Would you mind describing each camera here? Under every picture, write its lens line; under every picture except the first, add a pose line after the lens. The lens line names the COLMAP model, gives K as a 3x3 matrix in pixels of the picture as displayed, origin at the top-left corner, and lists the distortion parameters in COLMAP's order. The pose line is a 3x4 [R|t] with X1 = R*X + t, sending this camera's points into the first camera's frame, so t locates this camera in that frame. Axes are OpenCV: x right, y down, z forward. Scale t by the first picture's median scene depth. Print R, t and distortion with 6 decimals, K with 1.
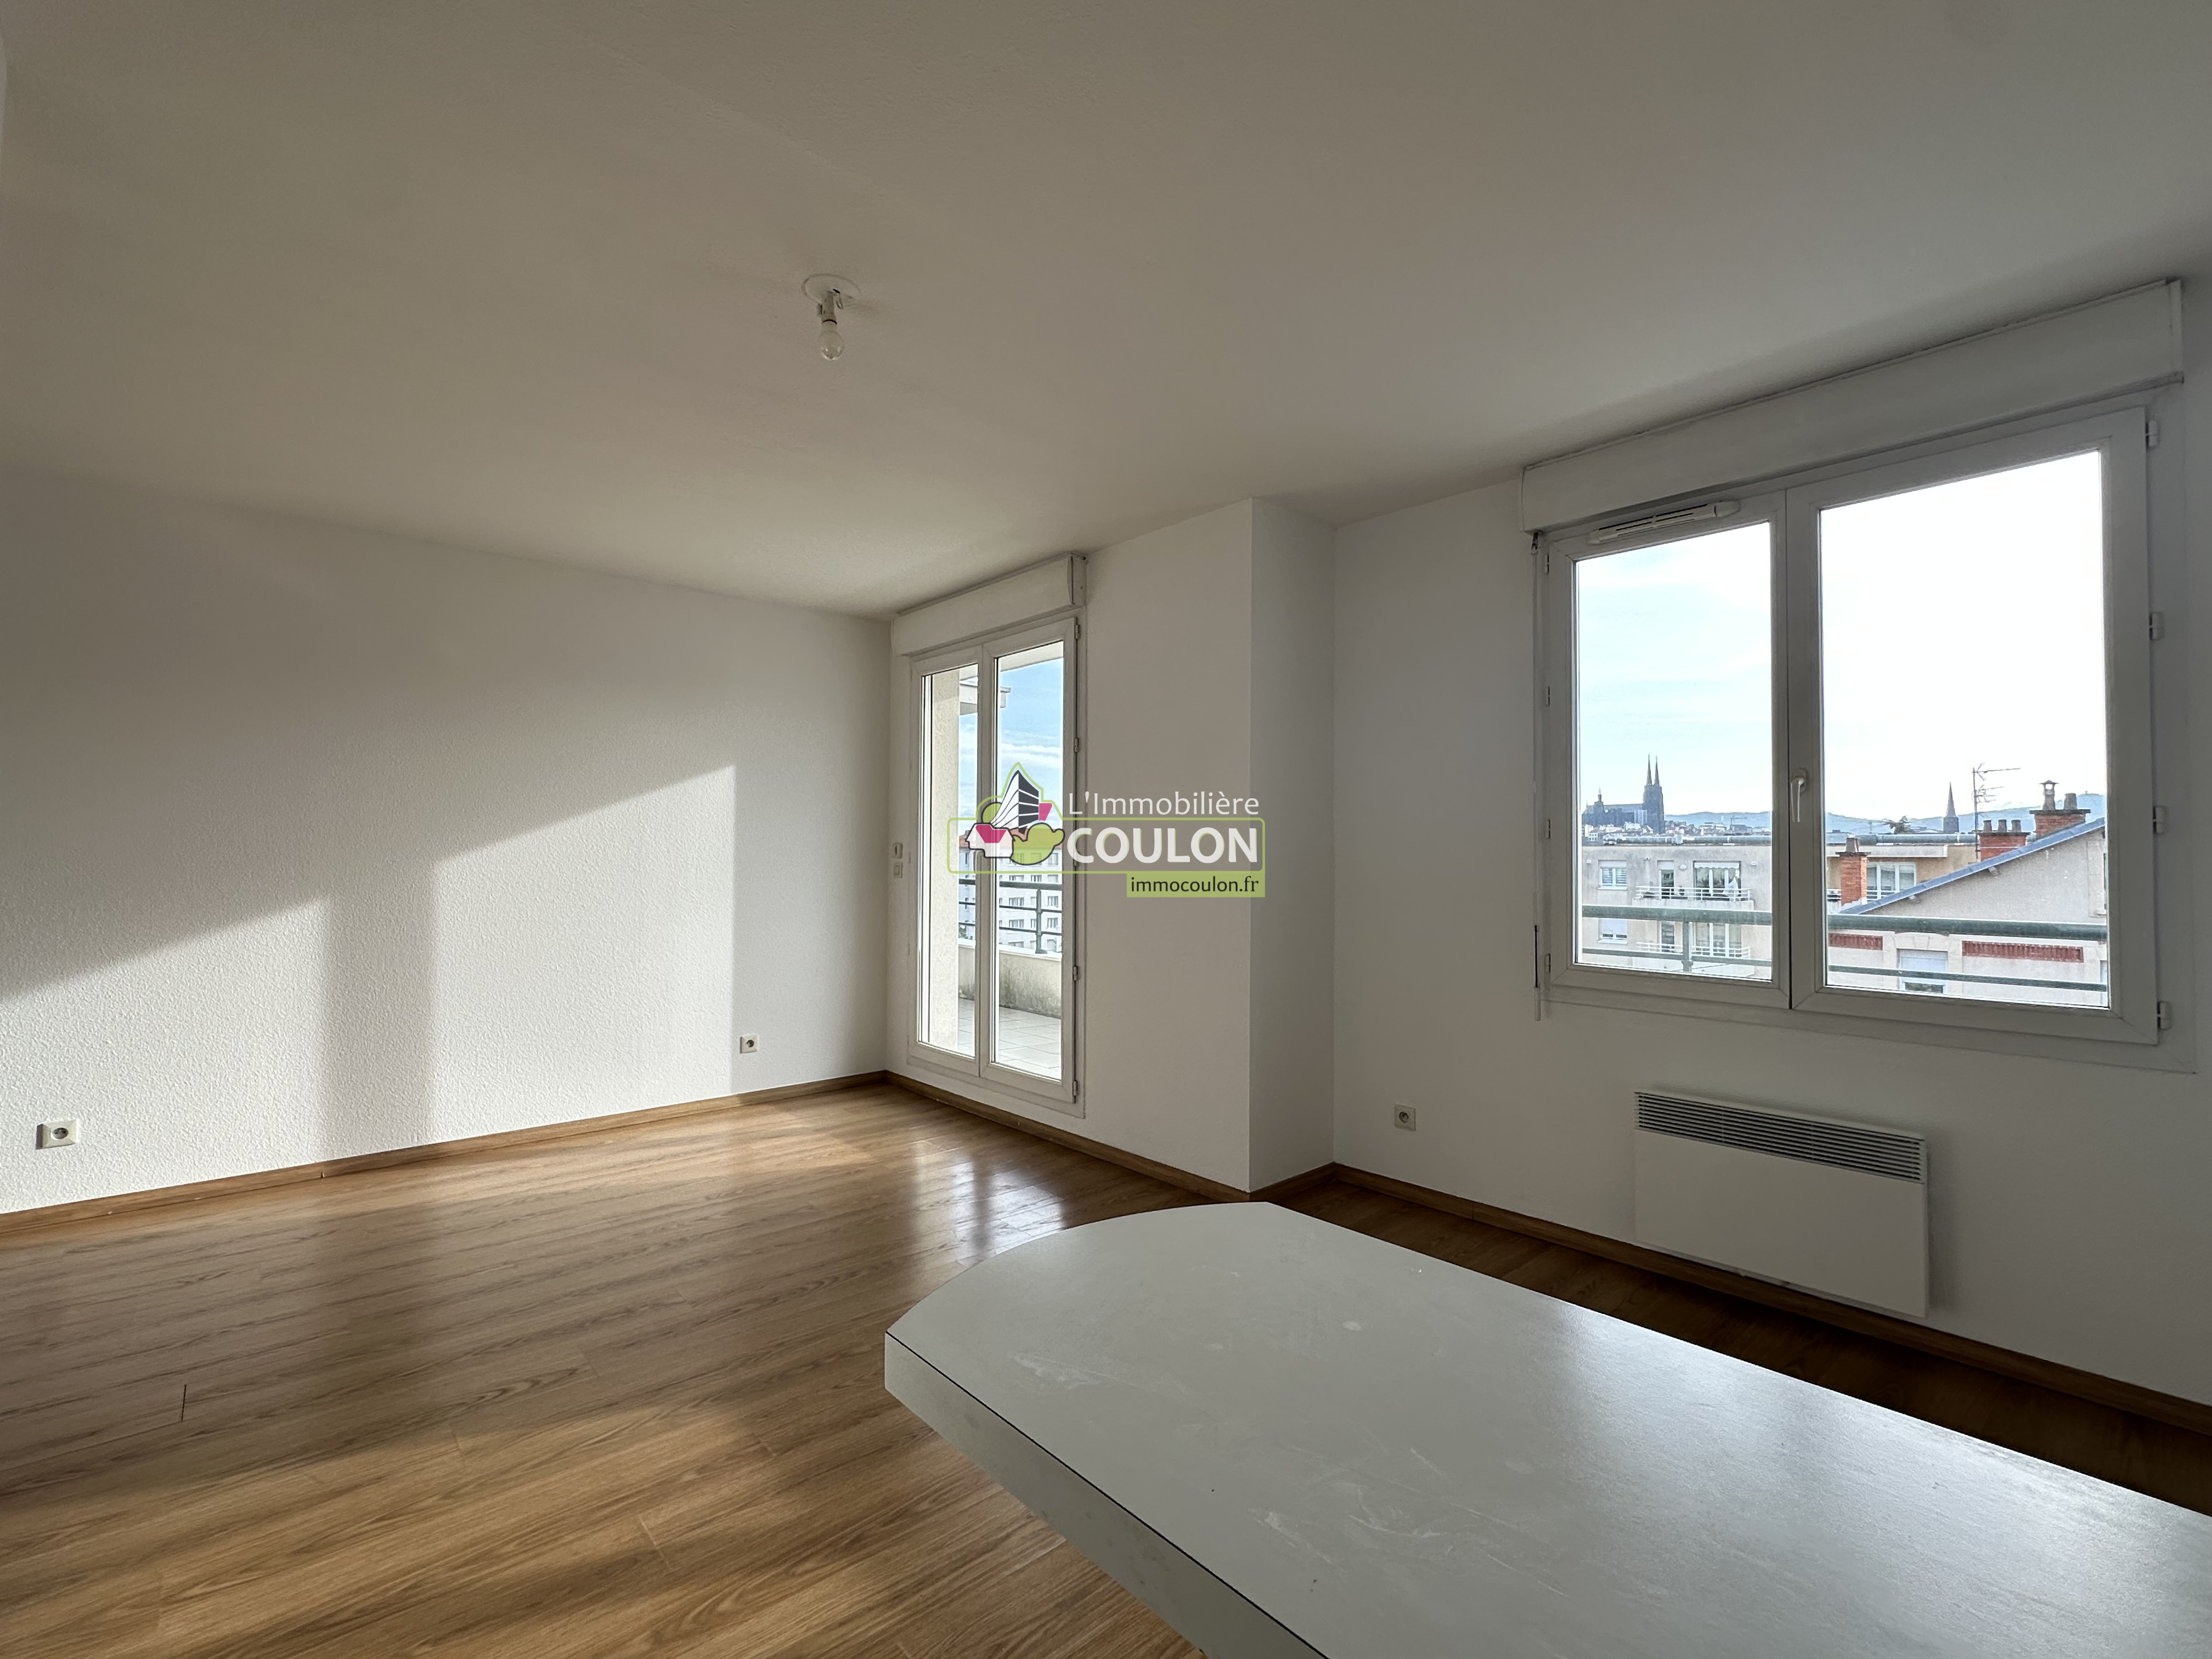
lens RADIAL K [[977.9, 0, 1106.0], [0, 977.9, 829.5], [0, 0, 1]] dist [-0.002354, 0.000381]
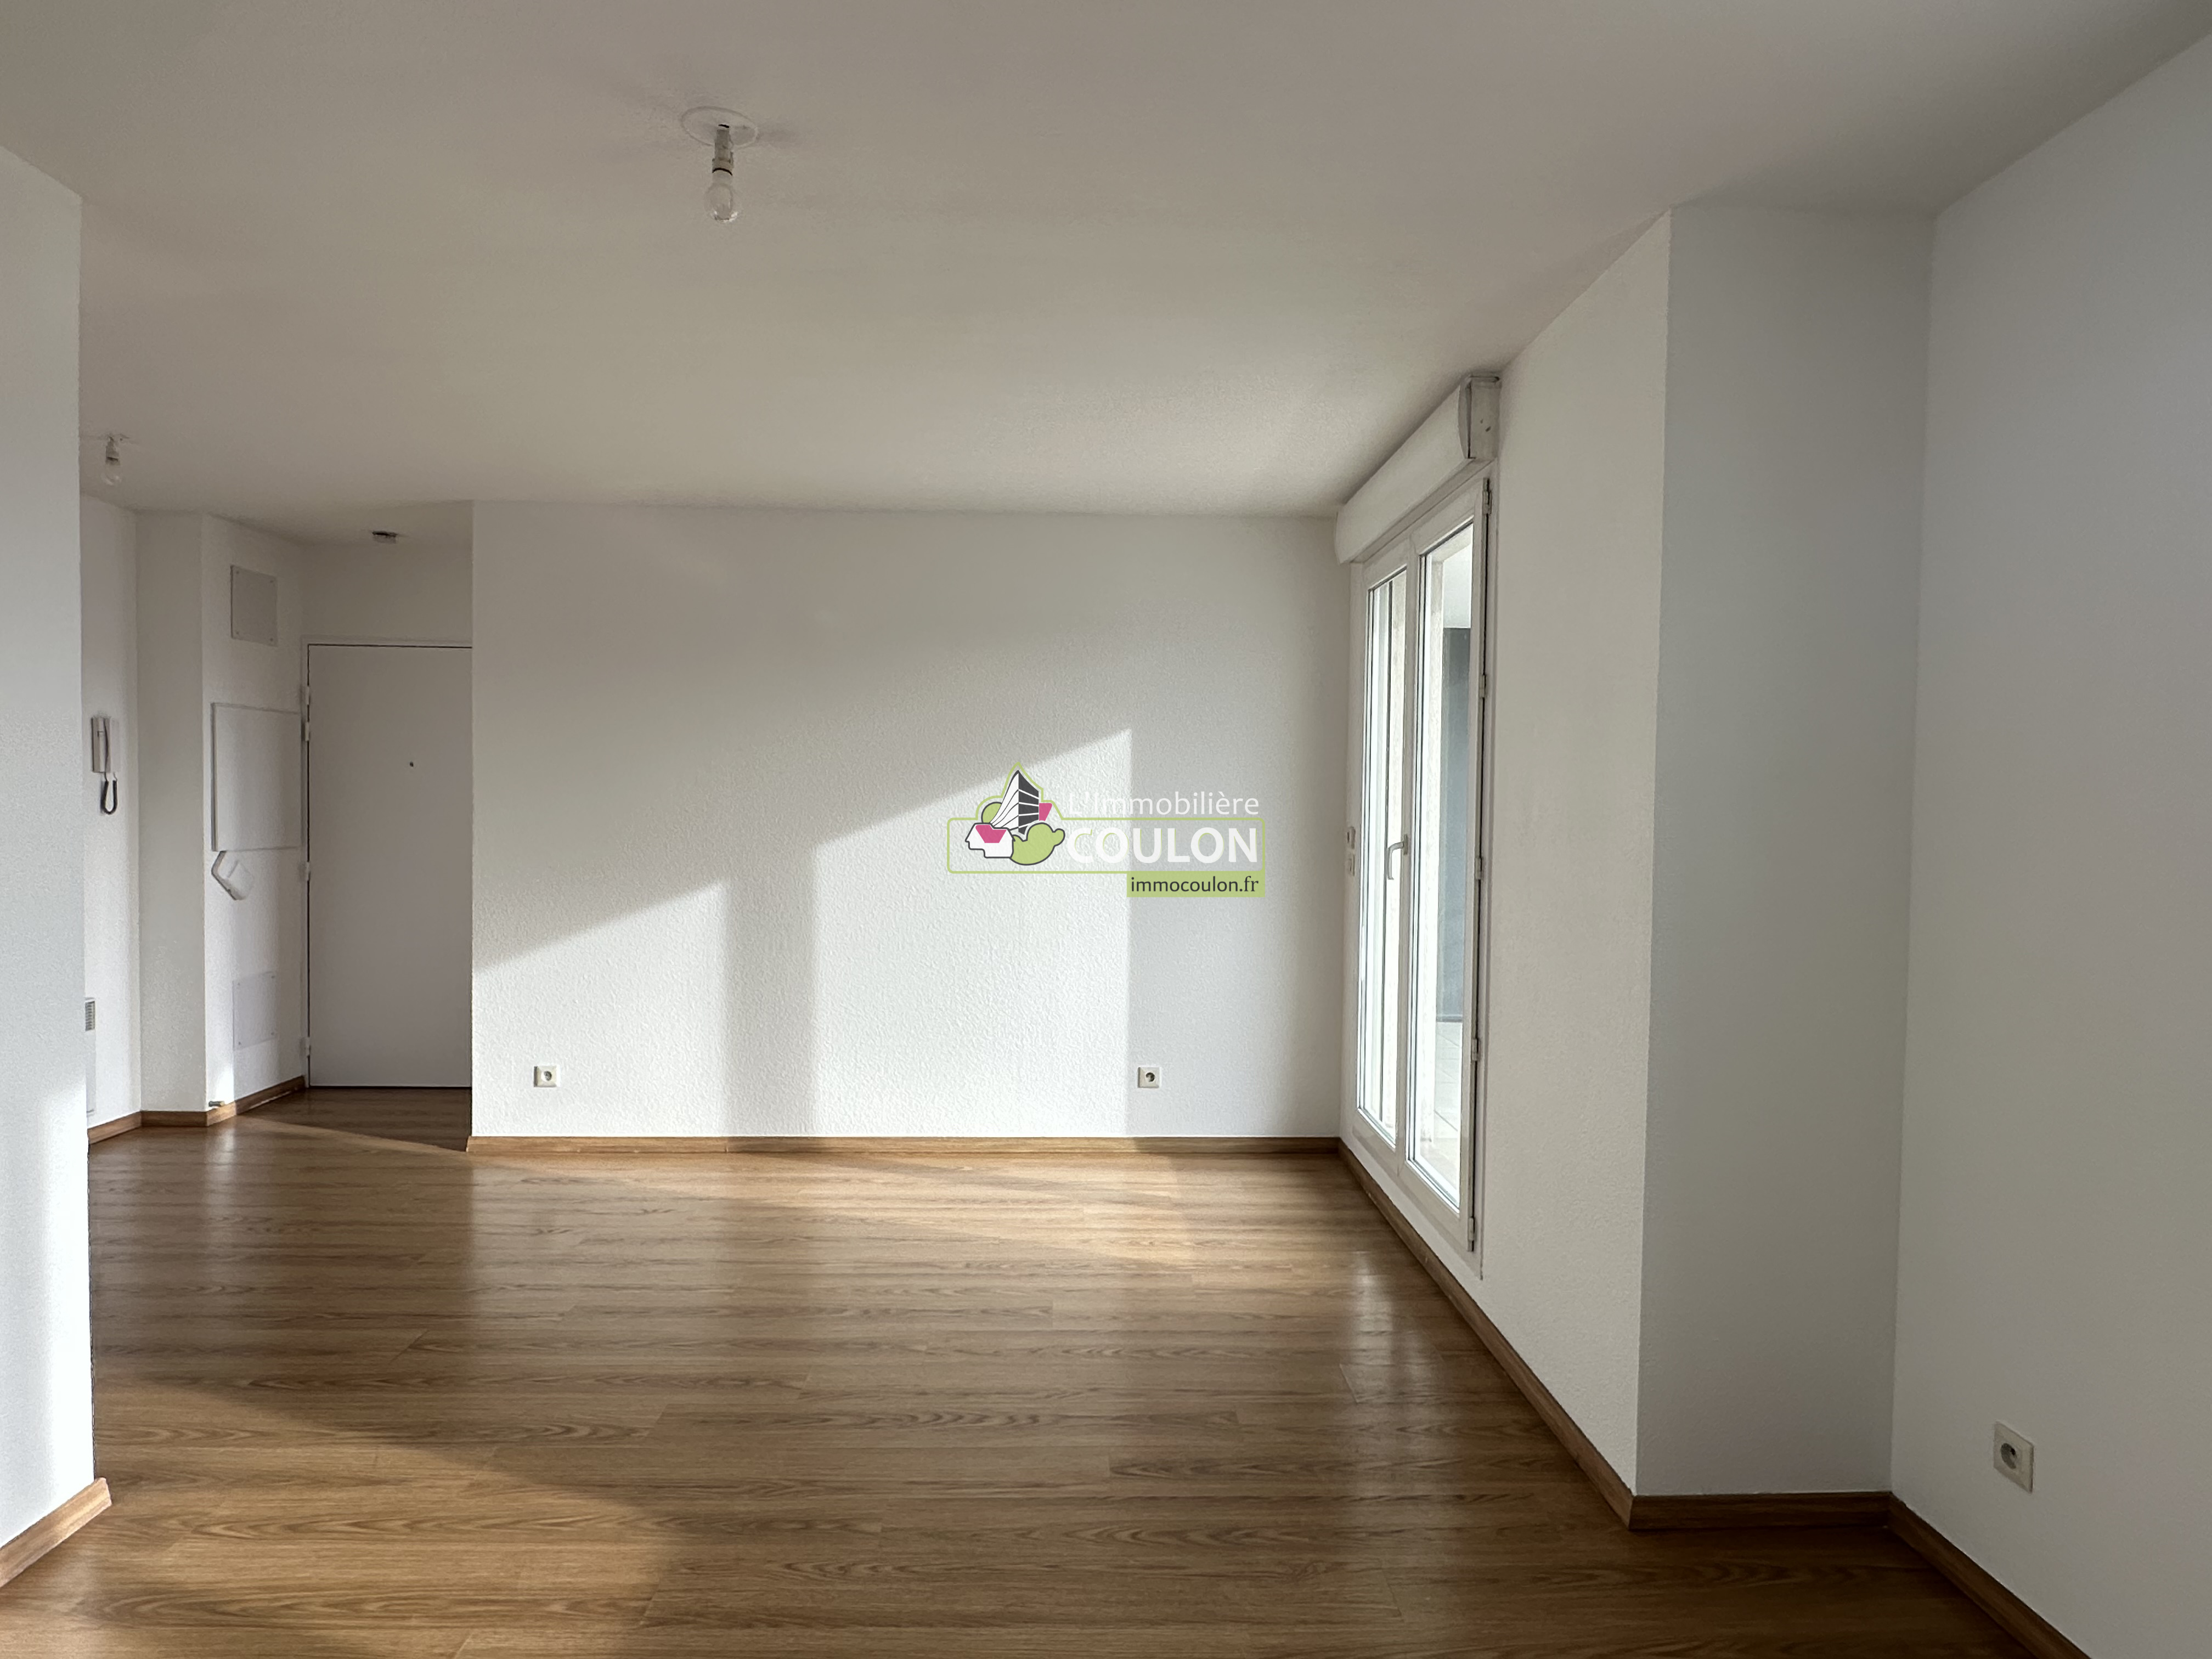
lens RADIAL K [[1247.3, 0, 1106.0], [0, 1247.3, 829.5], [0, 0, 1]] dist [-0.002579, -0.001013]
pose [[0.768648, 0.021539, -0.639309, 0.310969], [0.005863, 0.999154, 0.040711, -0.030549], [0.639645, -0.035040, 0.767872, 0.243855]]
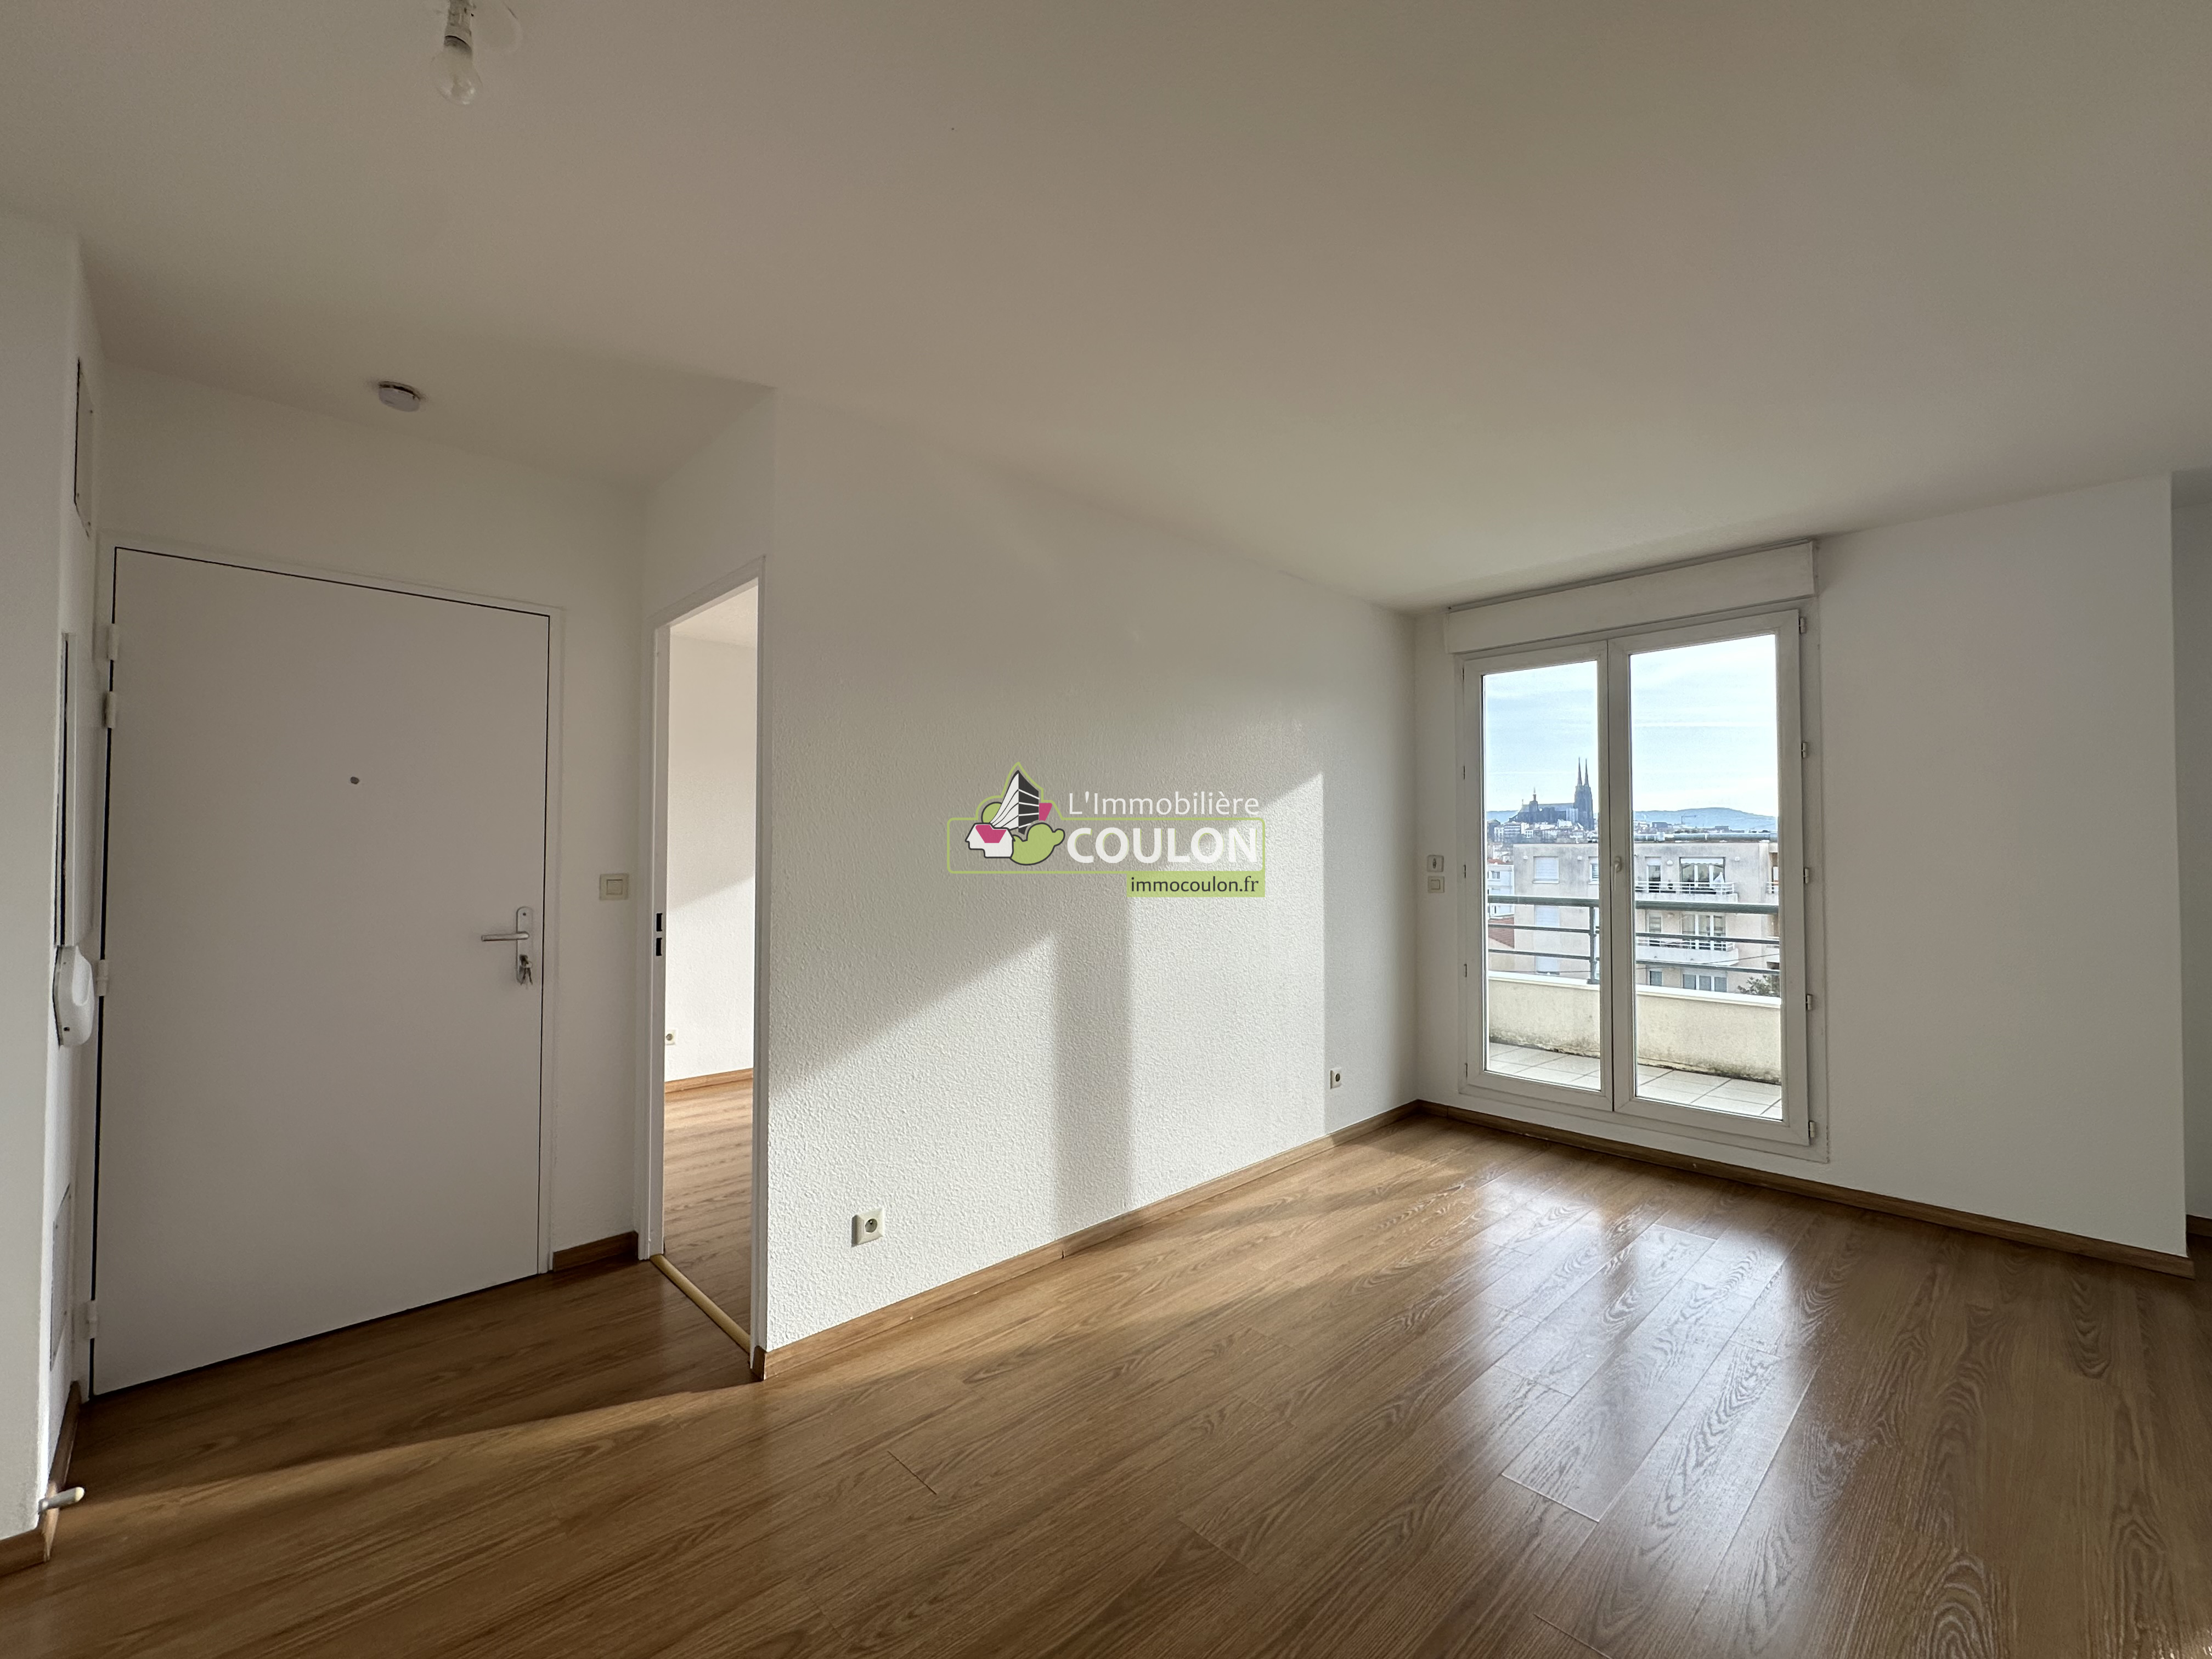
lens RADIAL K [[930.5, 0, 1106.0], [0, 930.5, 829.5], [0, 0, 1]] dist [-0.004322, -0.000098]
pose [[0.999359, -0.004442, 0.035510, -0.739299], [0.004409, 0.999990, 0.001011, -0.016720], [-0.035514, -0.000854, 0.999369, 0.176240]]
